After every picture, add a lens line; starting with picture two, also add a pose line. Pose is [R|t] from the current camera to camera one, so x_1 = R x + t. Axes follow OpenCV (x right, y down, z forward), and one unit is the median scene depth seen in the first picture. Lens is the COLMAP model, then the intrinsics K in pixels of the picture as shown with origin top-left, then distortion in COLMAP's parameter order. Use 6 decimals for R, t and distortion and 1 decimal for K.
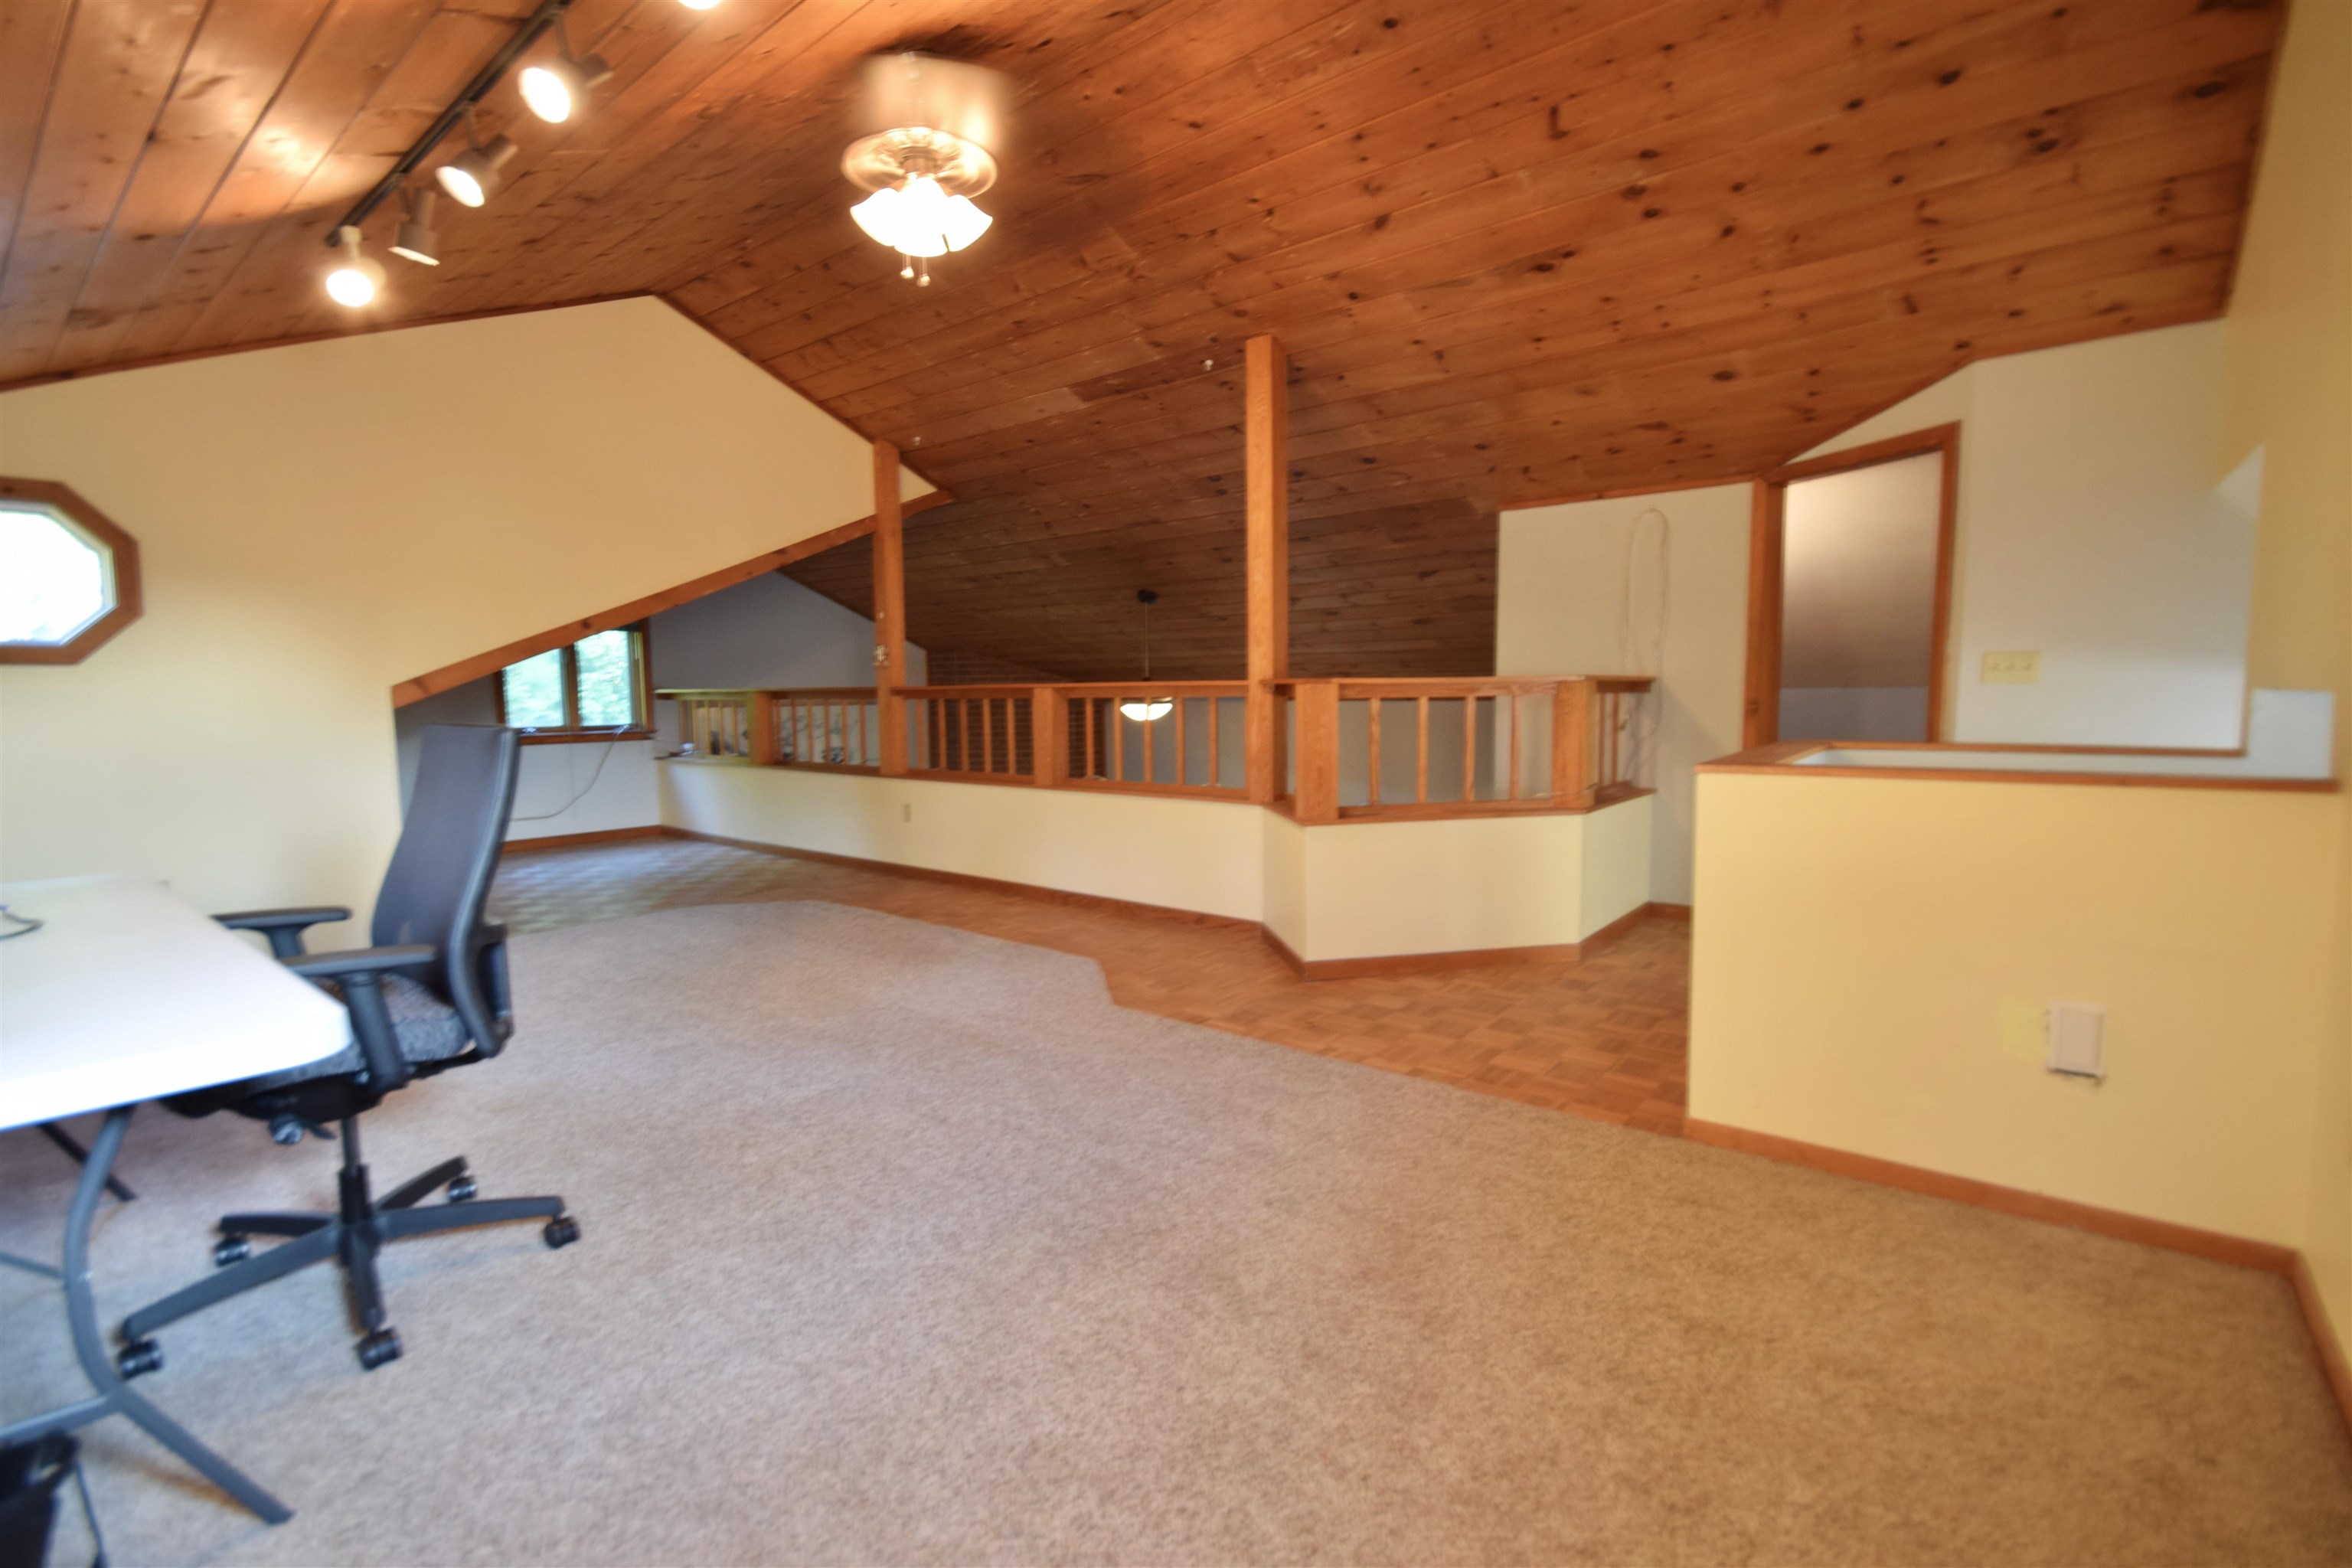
lens RADIAL K [[1036.2, 0, 1172.9], [0, 1036.2, 785.0], [0, 0, 1]] dist [0.005883, -0.005698]
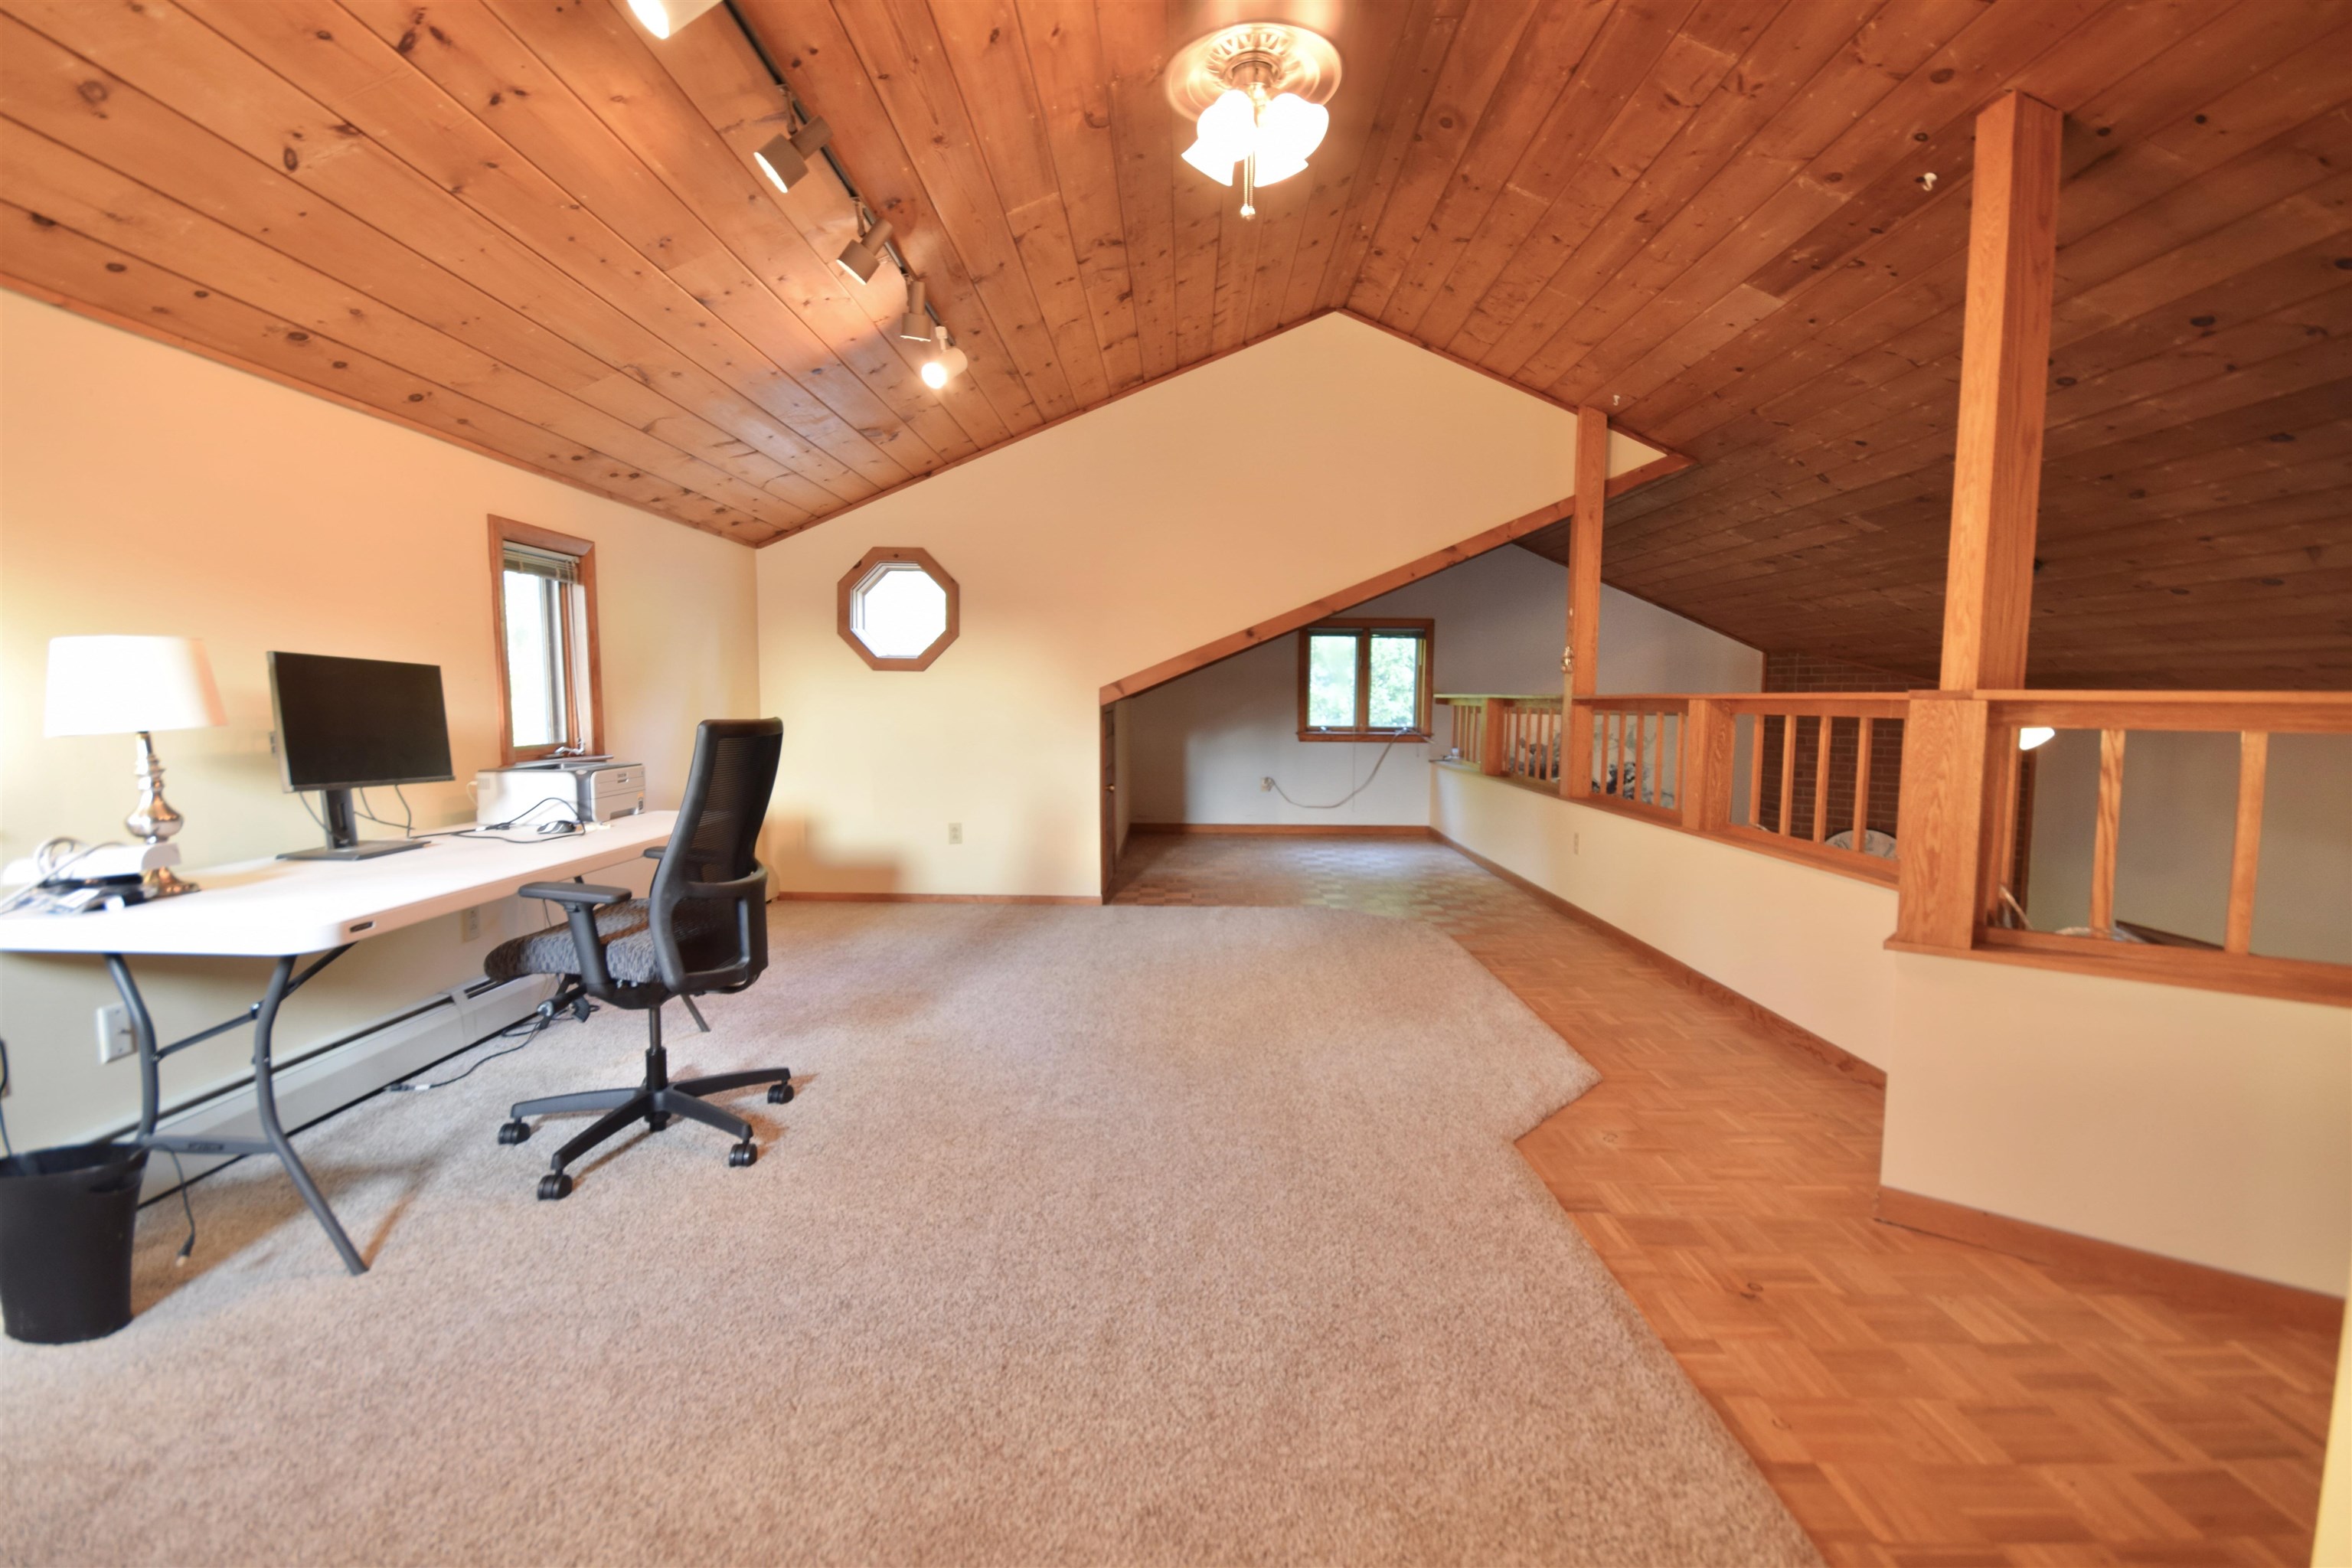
lens RADIAL K [[1036.2, 0, 1177.7], [0, 1036.2, 789.2], [0, 0, 1]] dist [0.005883, -0.005698]
pose [[0.626784, 0.085455, -0.774493, 0.270636], [-0.086973, 0.995429, 0.039447, -0.031144], [0.774324, 0.042635, 0.631352, 0.287979]]
